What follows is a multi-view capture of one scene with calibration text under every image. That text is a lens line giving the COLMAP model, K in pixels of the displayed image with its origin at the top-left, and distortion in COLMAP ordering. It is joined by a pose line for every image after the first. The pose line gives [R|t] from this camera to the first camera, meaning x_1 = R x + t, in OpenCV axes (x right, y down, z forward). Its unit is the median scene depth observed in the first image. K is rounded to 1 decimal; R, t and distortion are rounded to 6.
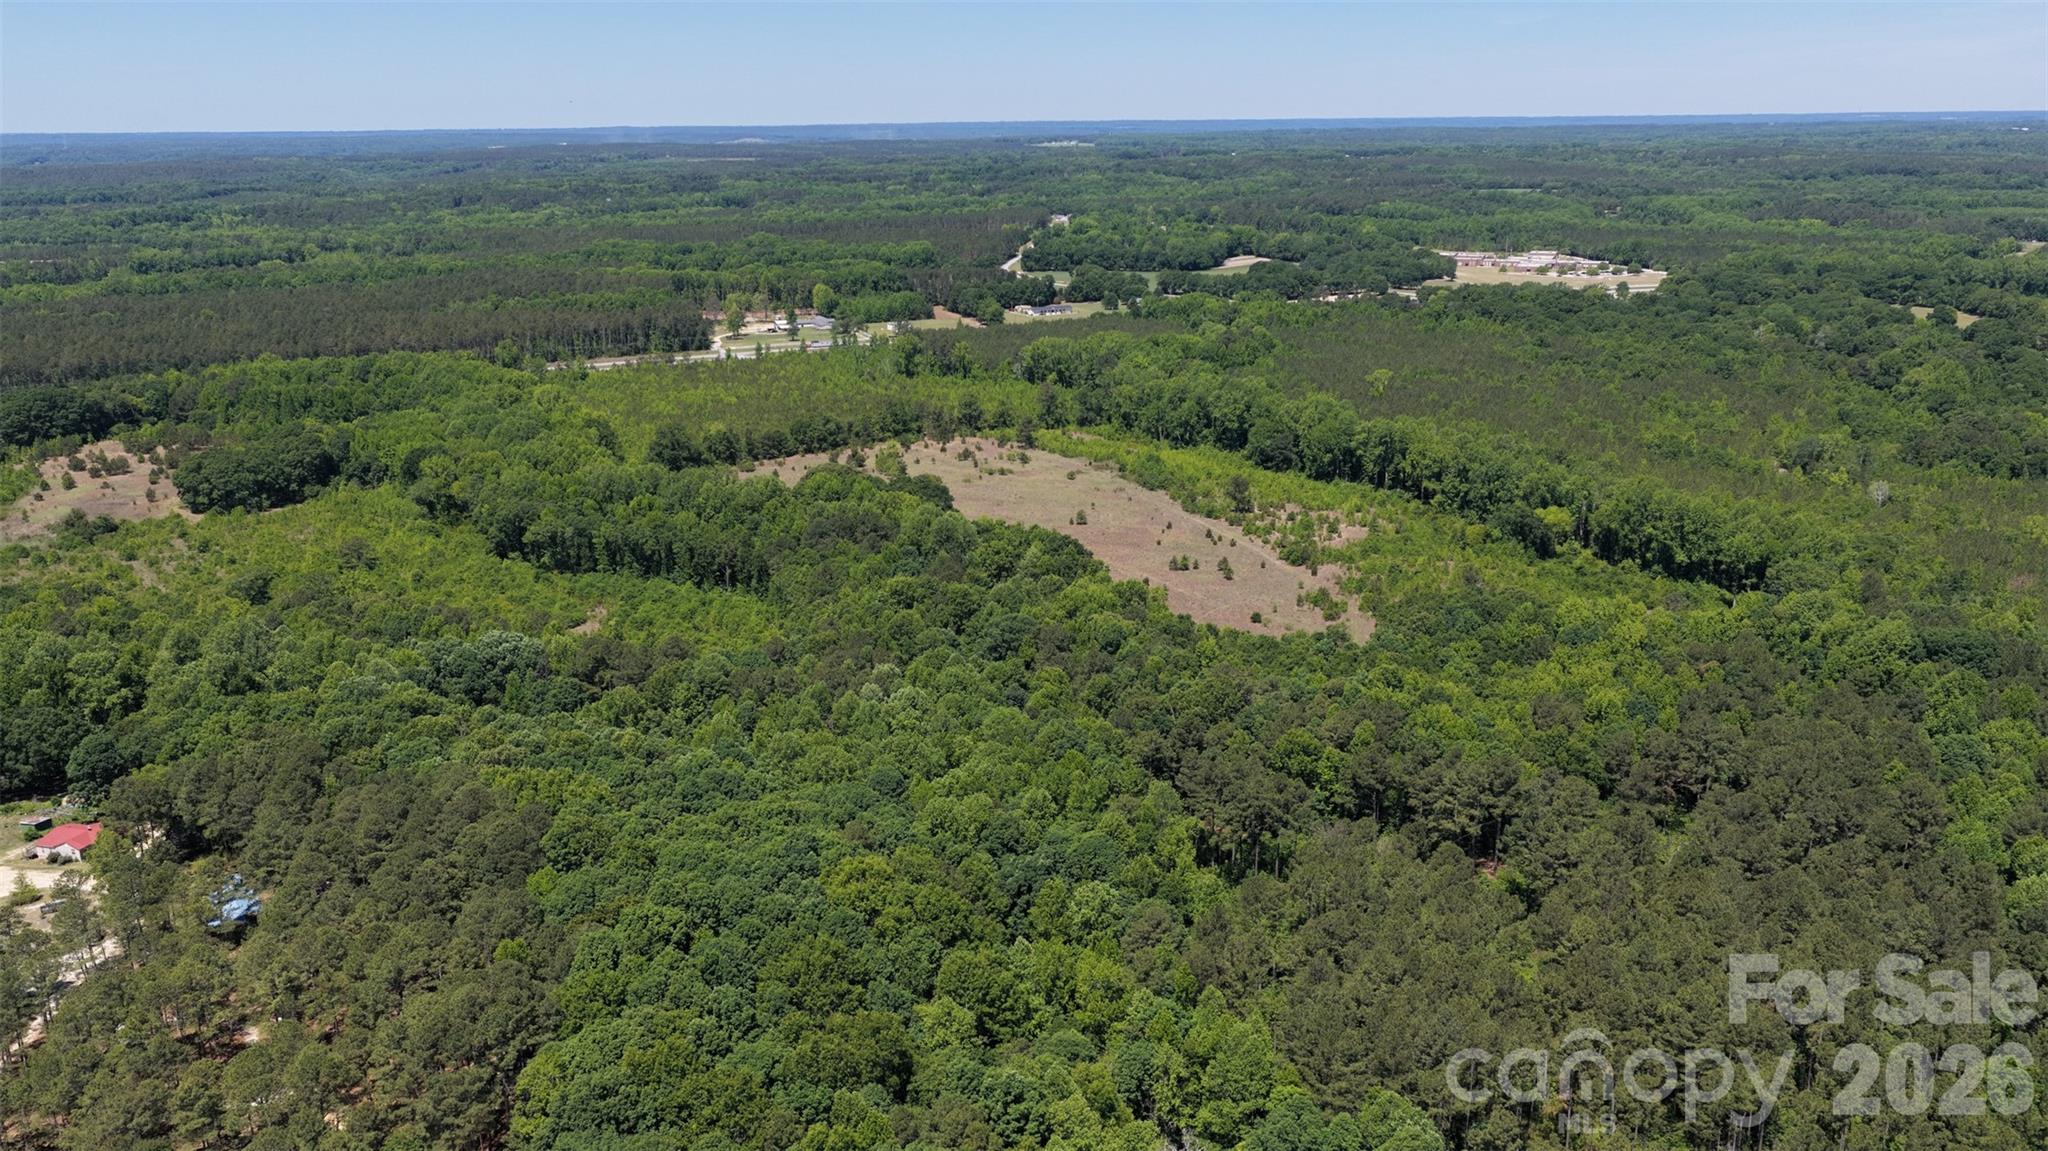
lens RADIAL K [[1702.3, 0, 1024.0], [0, 1702.3, 575.5], [0, 0, 1]] dist [0.004585, 0.014796]
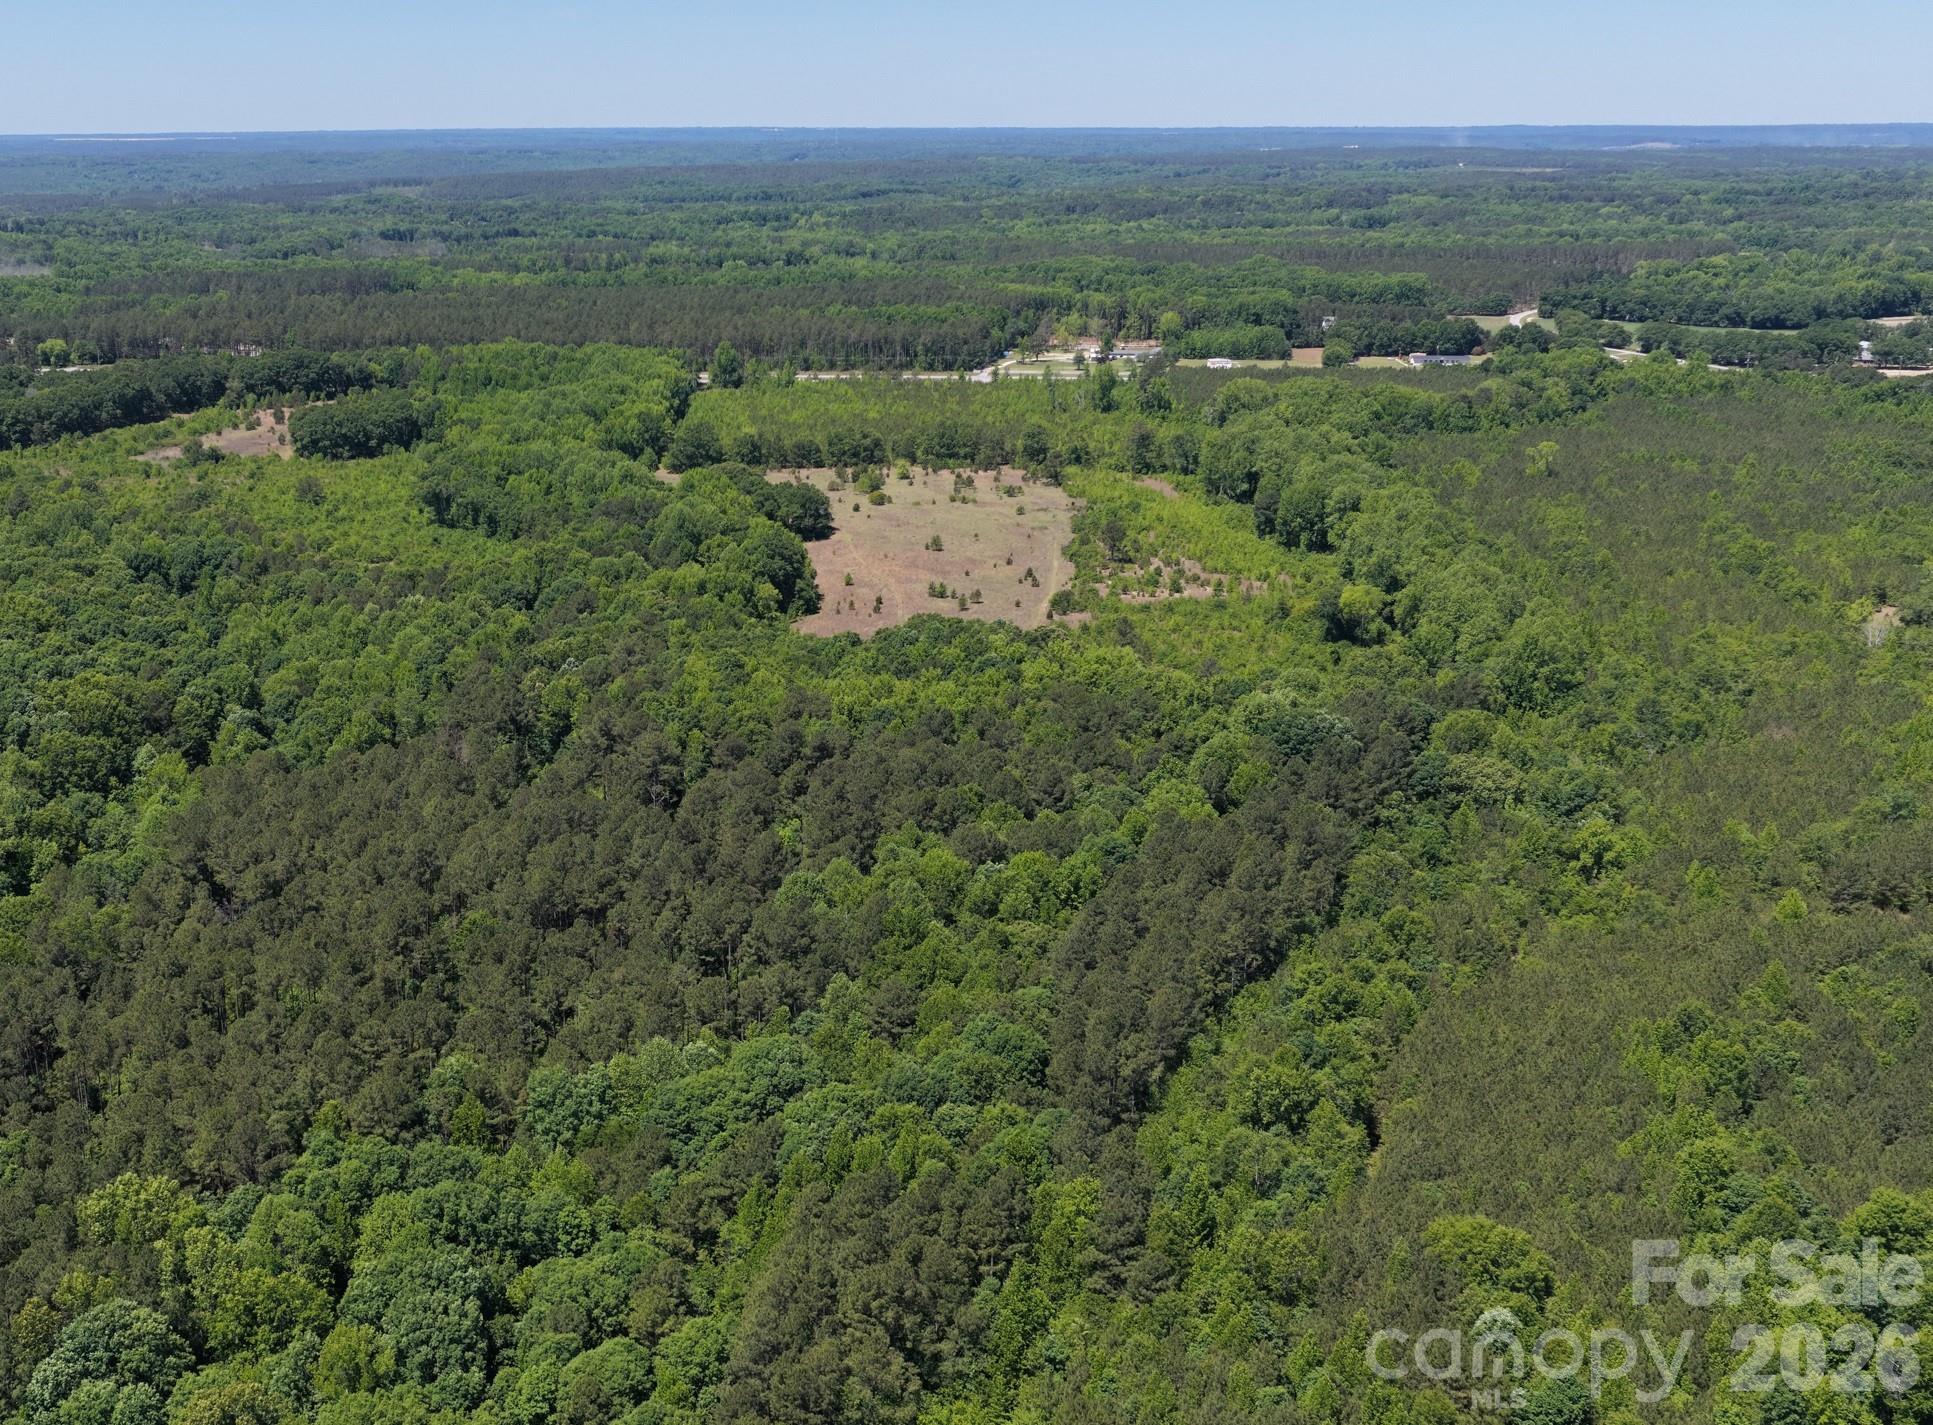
lens RADIAL K [[2124.6, 0, 662.3], [0, 2124.6, 714.6], [0, 0, 1]] dist [0.013687, -0.011163]
pose [[0.823174, 0.161157, -0.544439, 0.461108], [-0.153893, 0.986308, 0.059271, 0.011144], [0.546536, 0.034995, 0.836704, -0.065685]]
